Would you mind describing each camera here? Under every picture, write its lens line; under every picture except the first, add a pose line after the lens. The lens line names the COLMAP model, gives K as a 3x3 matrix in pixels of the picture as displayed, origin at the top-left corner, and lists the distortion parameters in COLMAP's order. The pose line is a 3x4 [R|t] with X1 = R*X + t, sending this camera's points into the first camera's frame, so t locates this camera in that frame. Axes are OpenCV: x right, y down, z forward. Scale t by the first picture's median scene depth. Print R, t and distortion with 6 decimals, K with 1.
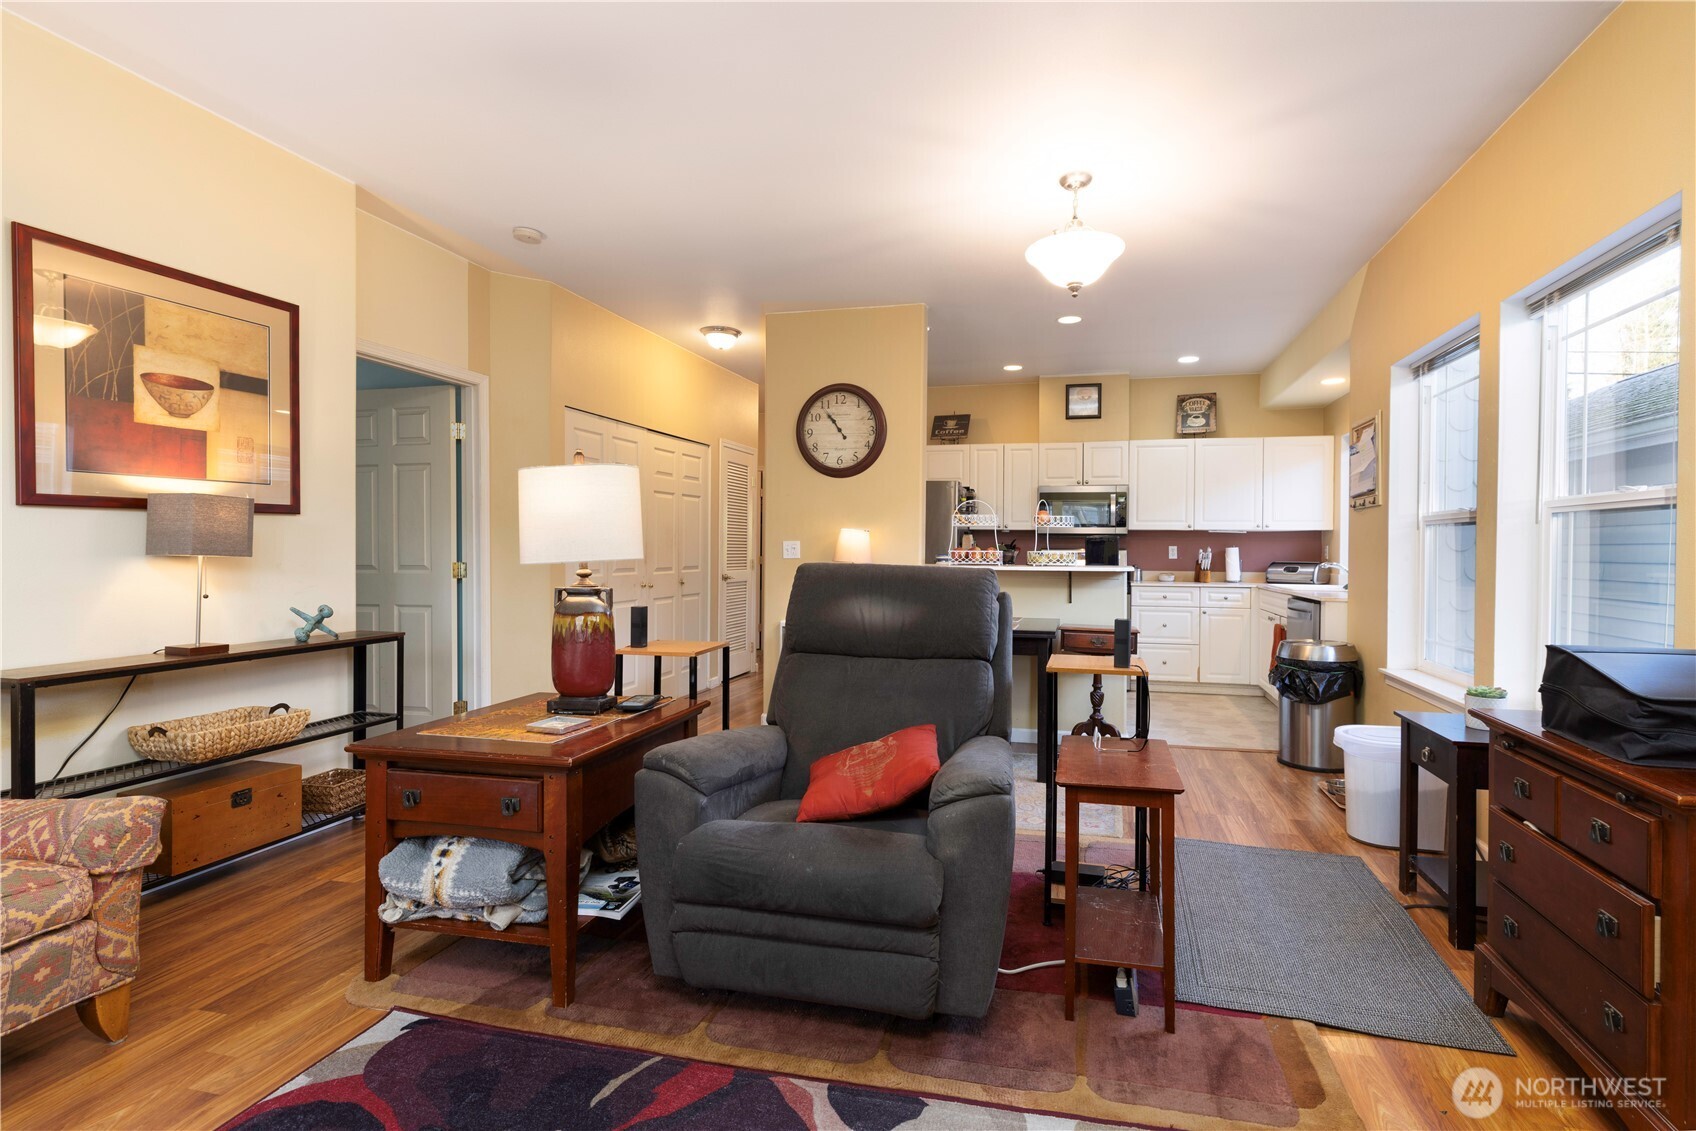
lens RADIAL K [[759.0, 0, 915.9], [0, 759.0, 556.1], [0, 0, 1]] dist [0.001812, 0.000138]
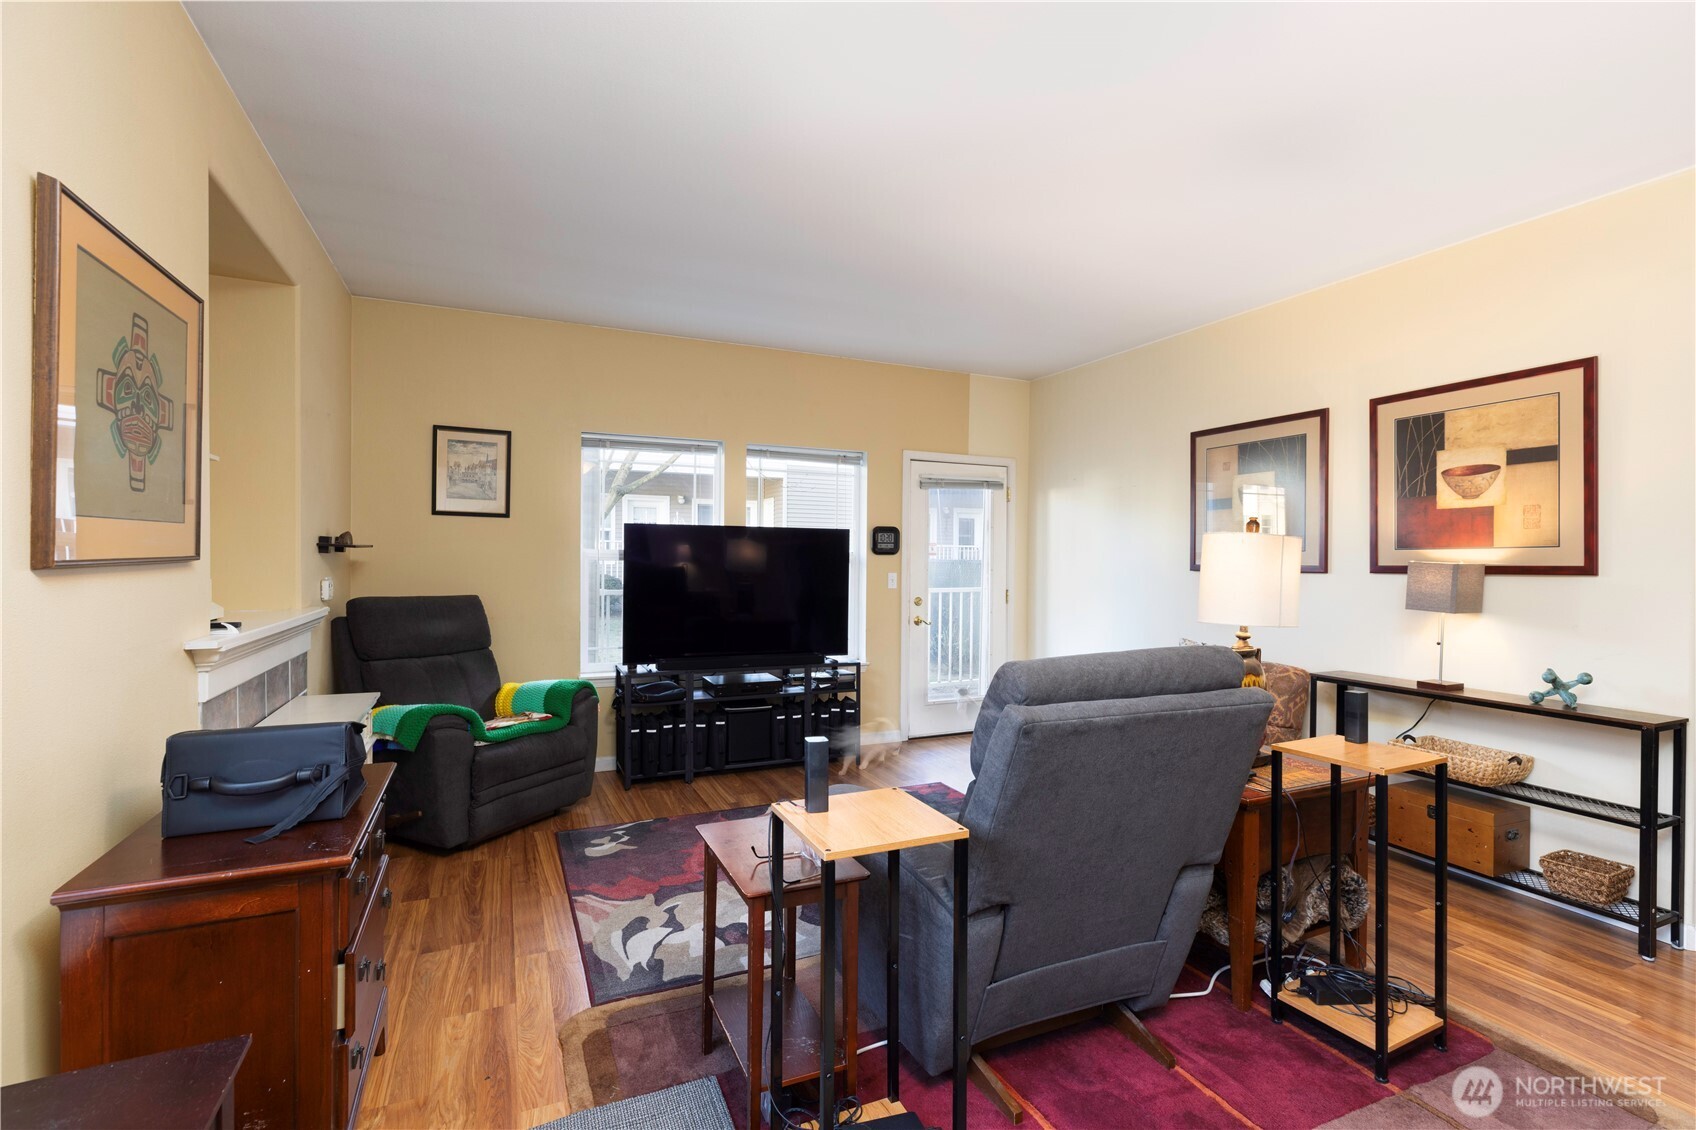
lens RADIAL K [[759.0, 0, 849.8], [0, 759.0, 556.2], [0, 0, 1]] dist [0.001812, 0.000138]
pose [[-0.787244, -0.014196, -0.616479, 0.542964], [-0.018932, 0.999820, 0.001153, -0.066424], [0.616351, 0.012579, -0.787371, 1.255837]]
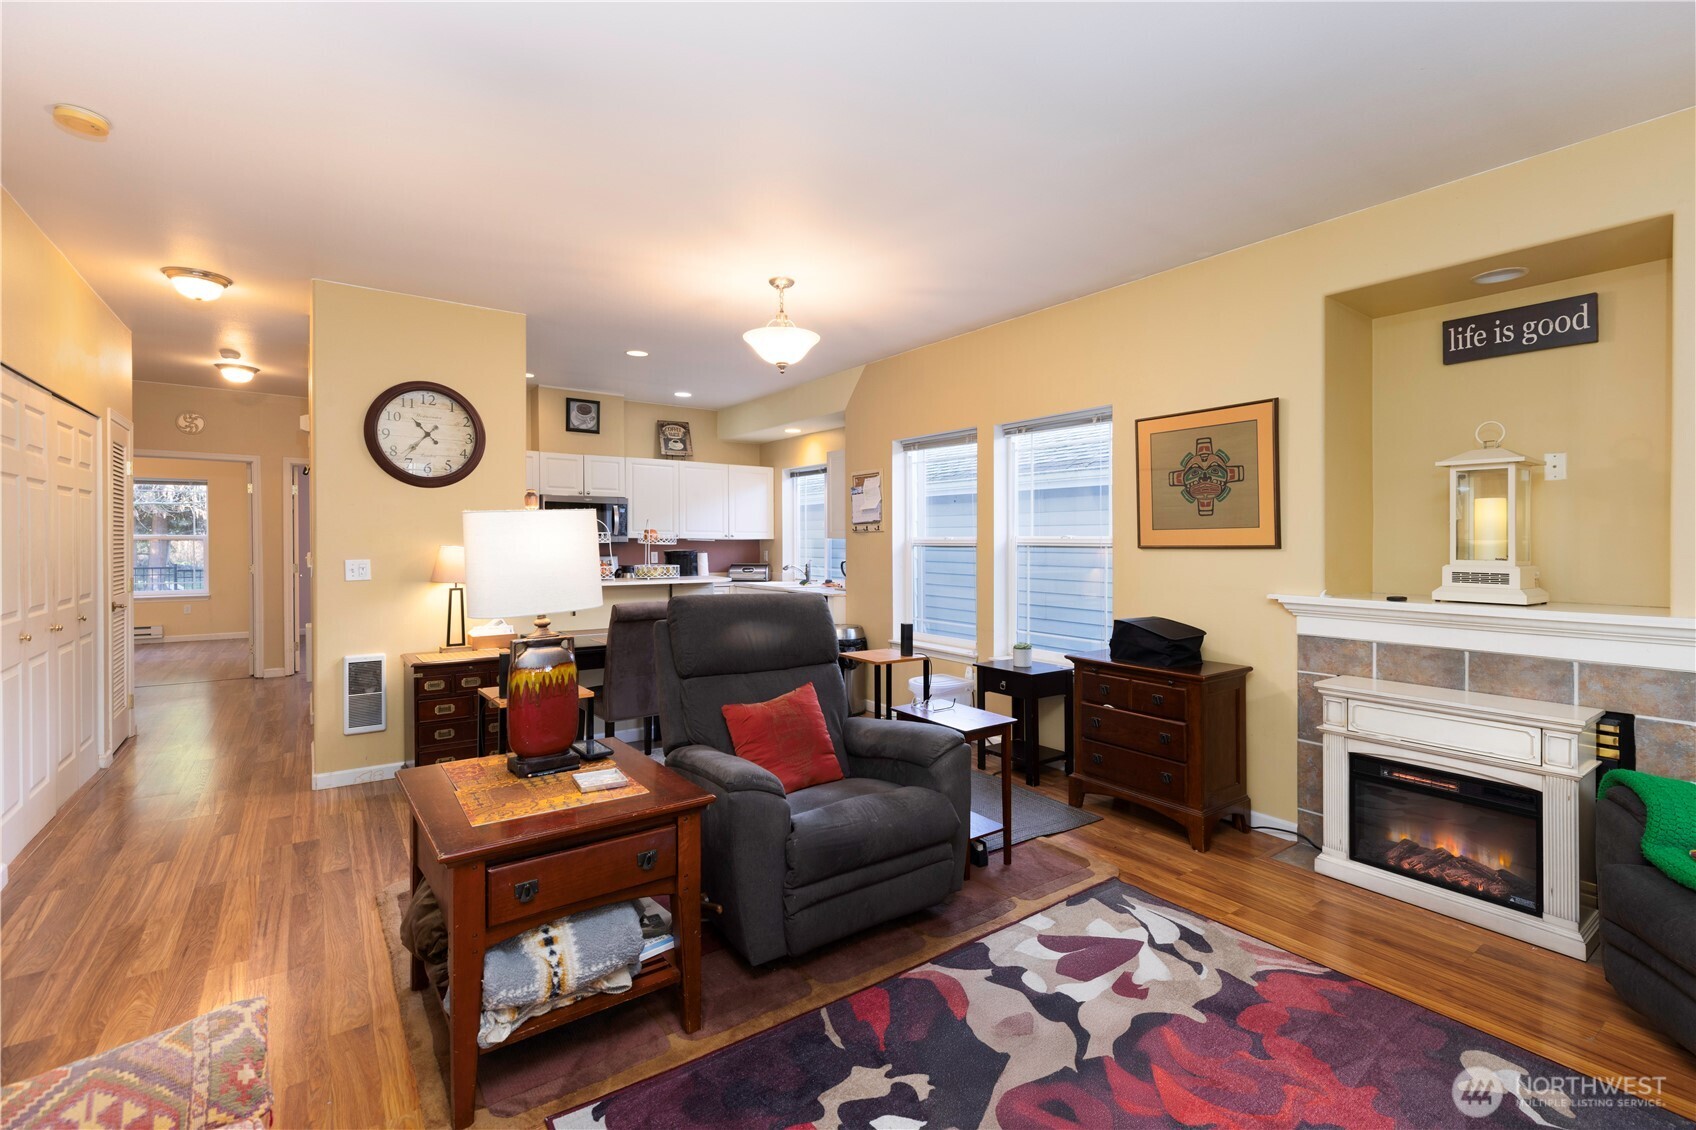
lens RADIAL K [[759.0, 0, 839.8], [0, 759.0, 539.2], [0, 0, 1]] dist [0.001812, 0.000138]
pose [[0.668152, -0.000987, 0.744024, -0.749135], [0.005686, 0.999977, -0.003779, -0.063374], [-0.744003, 0.006755, 0.668143, 0.084244]]
